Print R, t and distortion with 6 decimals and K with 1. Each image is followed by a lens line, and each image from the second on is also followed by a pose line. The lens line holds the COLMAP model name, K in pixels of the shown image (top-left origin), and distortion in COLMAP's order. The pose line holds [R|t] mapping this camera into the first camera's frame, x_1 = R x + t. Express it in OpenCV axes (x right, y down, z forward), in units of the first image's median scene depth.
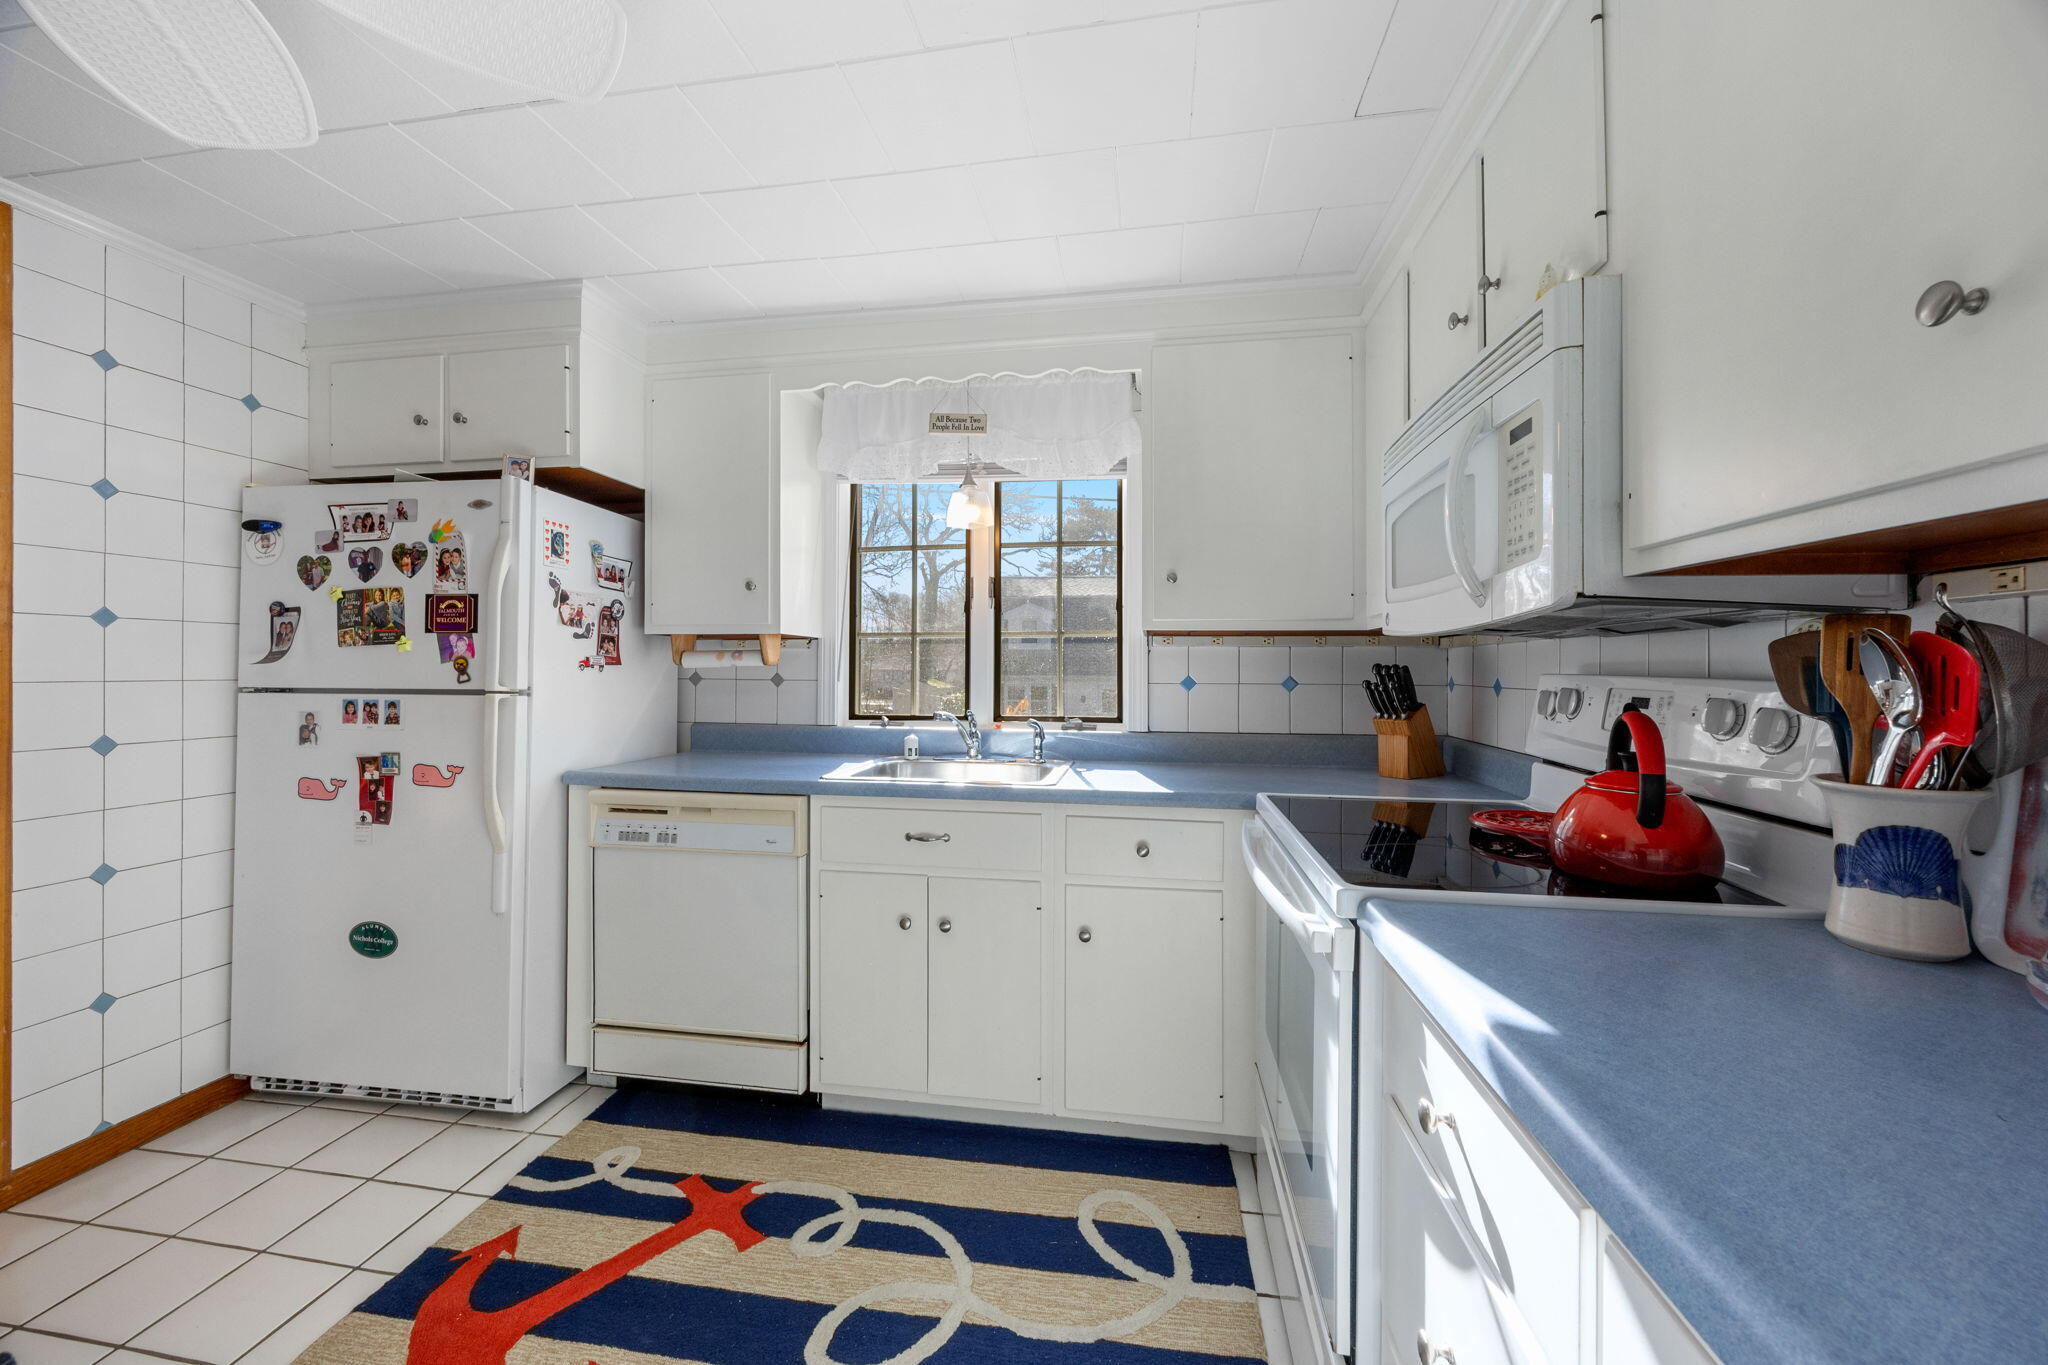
lens RADIAL K [[805.5, 0, 1026.3], [0, 805.5, 668.9], [0, 0, 1]] dist [0.003449, 0.000010]
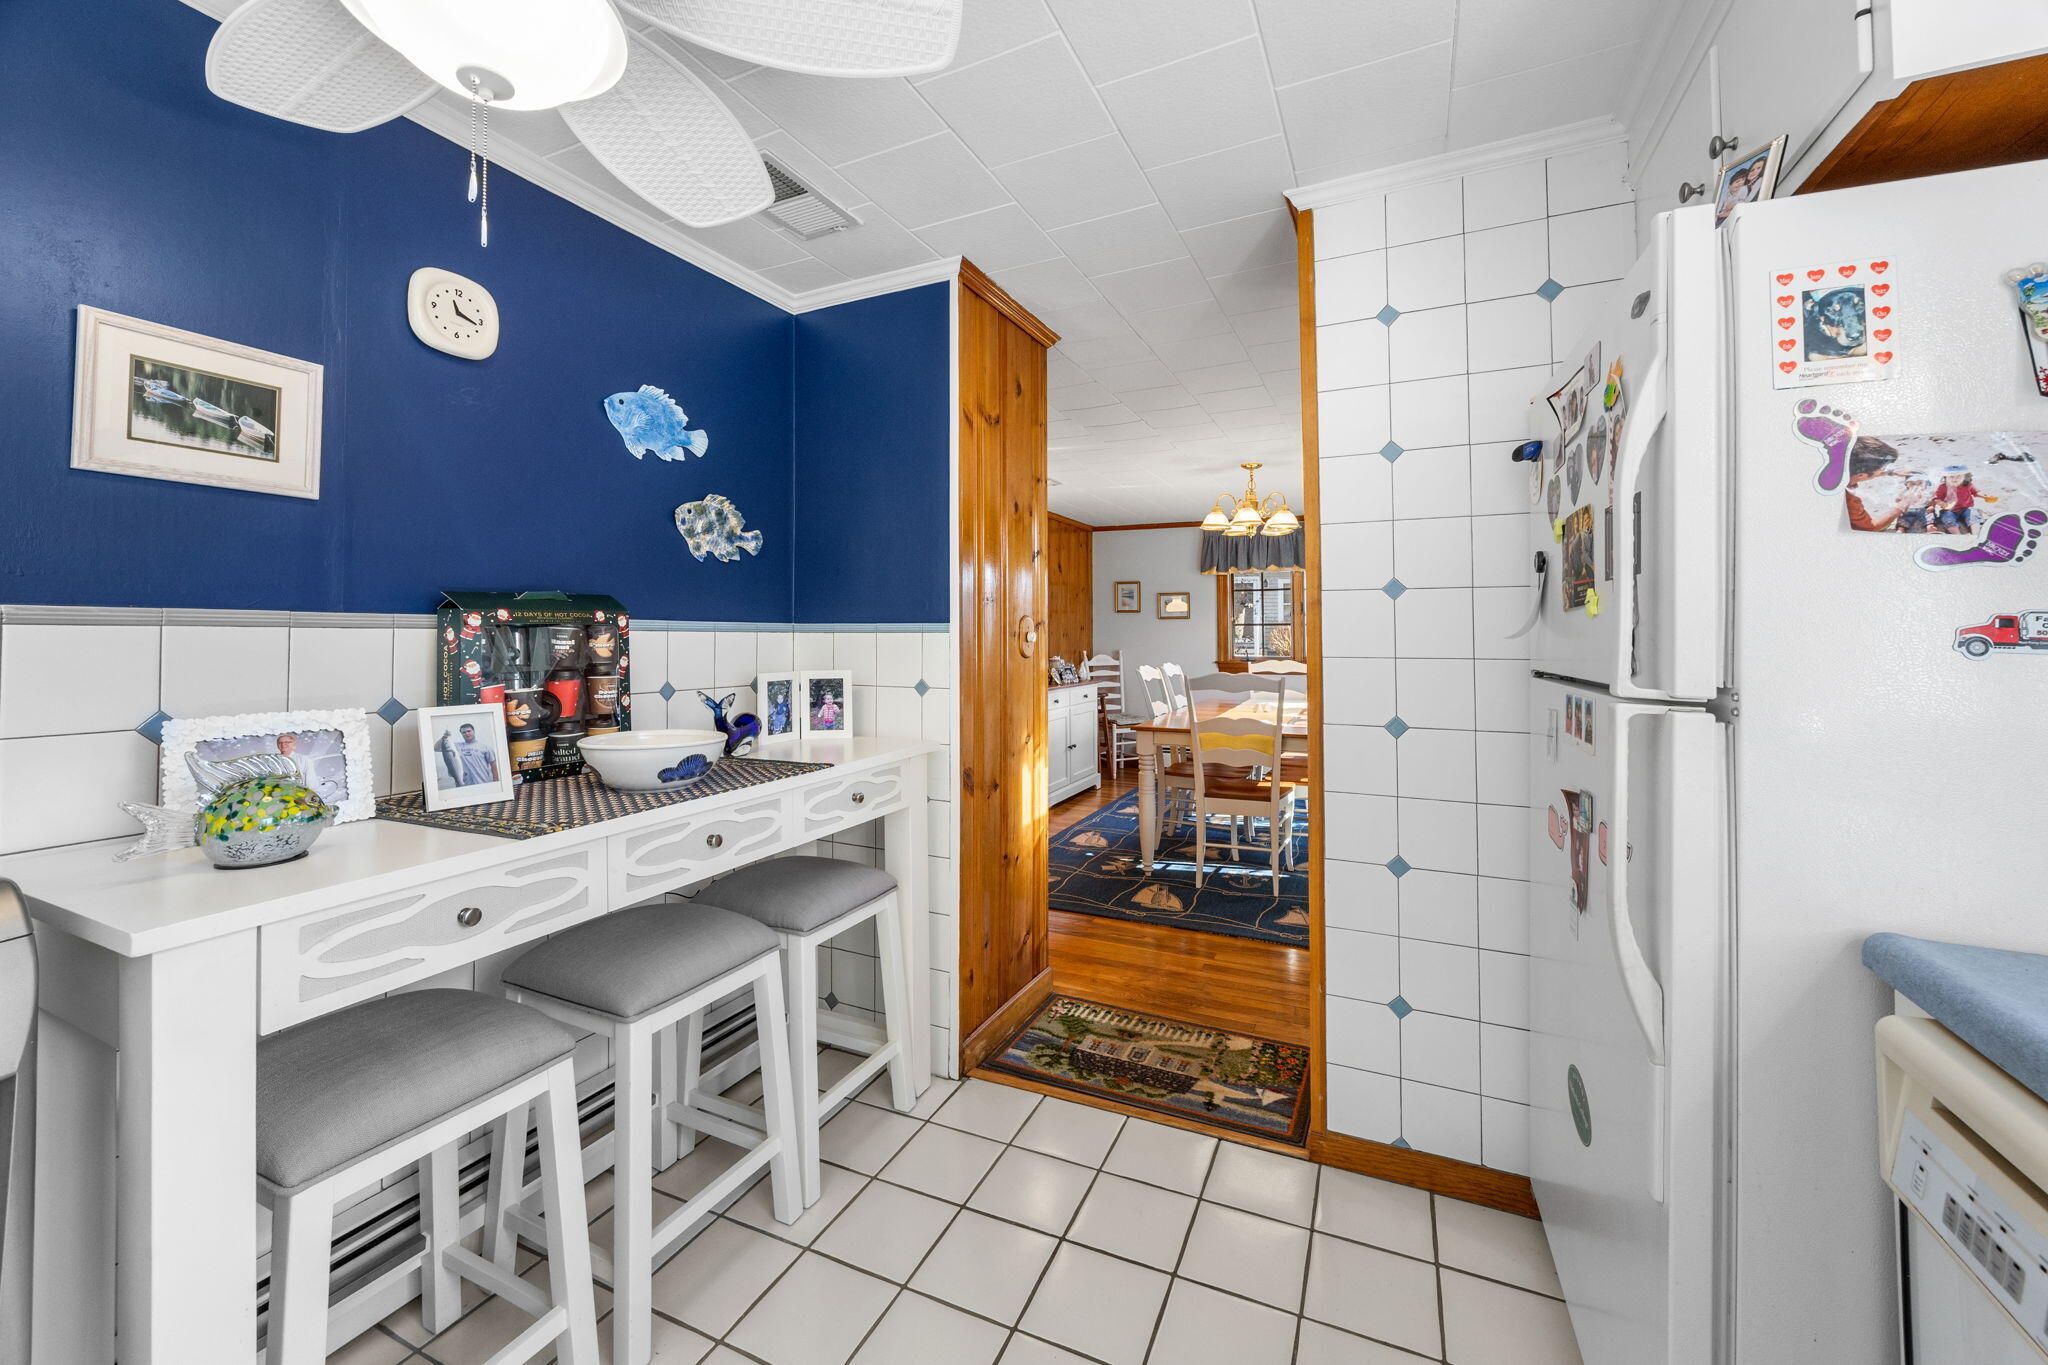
lens RADIAL K [[805.5, 0, 1016.8], [0, 805.5, 622.6], [0, 0, 1]] dist [0.003449, 0.000010]
pose [[-0.251712, -0.021141, -0.967571, -0.118653], [-0.003477, 0.999775, -0.020940, -0.003685], [0.967796, -0.001906, -0.251729, 0.727824]]
